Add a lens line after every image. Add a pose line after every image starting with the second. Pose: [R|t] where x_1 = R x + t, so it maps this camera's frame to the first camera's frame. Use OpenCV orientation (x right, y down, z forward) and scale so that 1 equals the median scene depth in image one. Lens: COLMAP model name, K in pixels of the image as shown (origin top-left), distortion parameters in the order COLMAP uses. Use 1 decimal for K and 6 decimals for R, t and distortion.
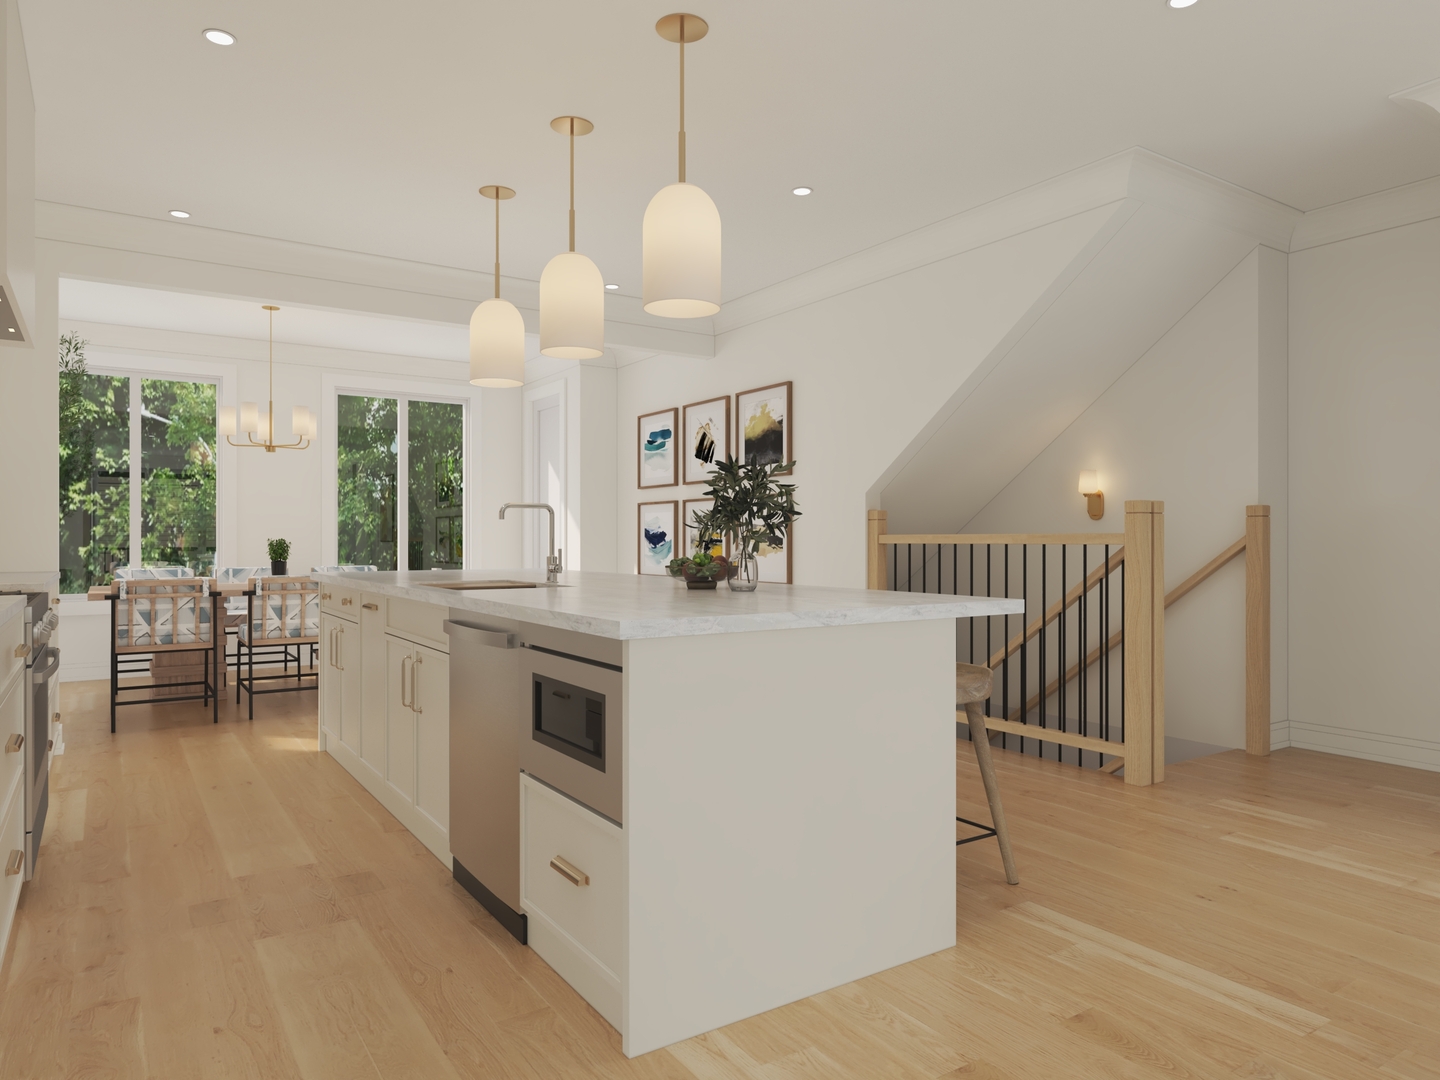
lens RADIAL K [[927.6, 0, 720.0], [0, 927.6, 540.0], [0, 0, 1]] dist [-0.002200, 0.000982]
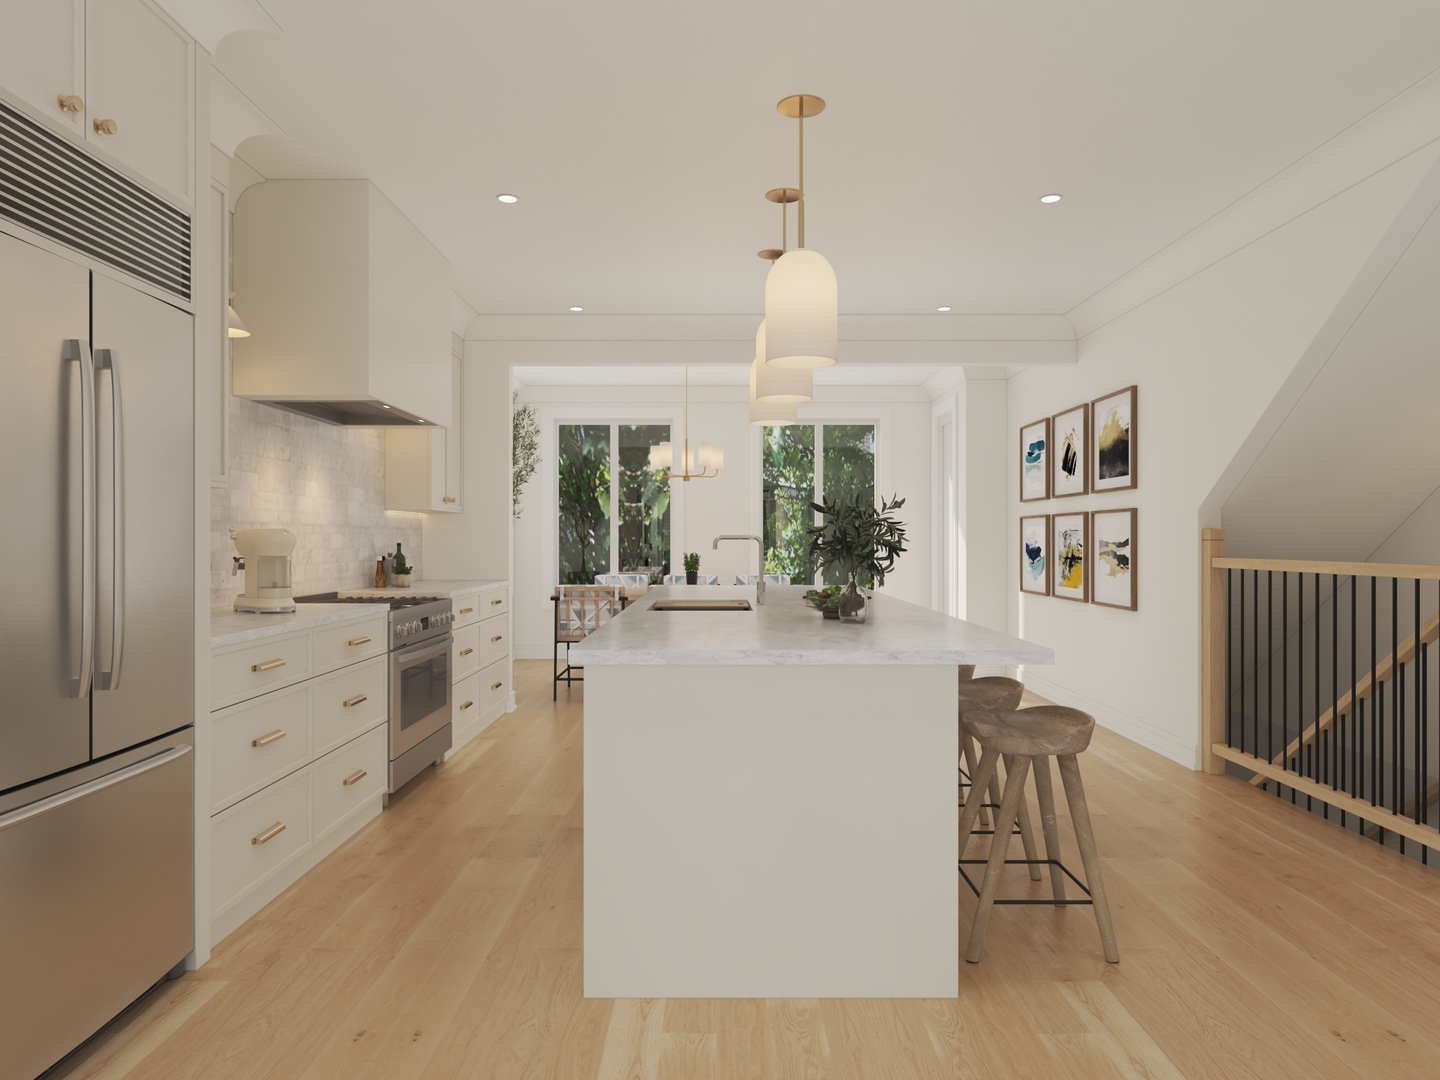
lens RADIAL K [[927.6, 0, 720.0], [0, 927.6, 540.0], [0, 0, 1]] dist [-0.002200, 0.000982]
pose [[0.833828, 0.000088, -0.552024, 0.313304], [-0.000028, 1.000000, 0.000117, -0.025955], [0.552024, -0.000082, 0.833828, 0.021762]]
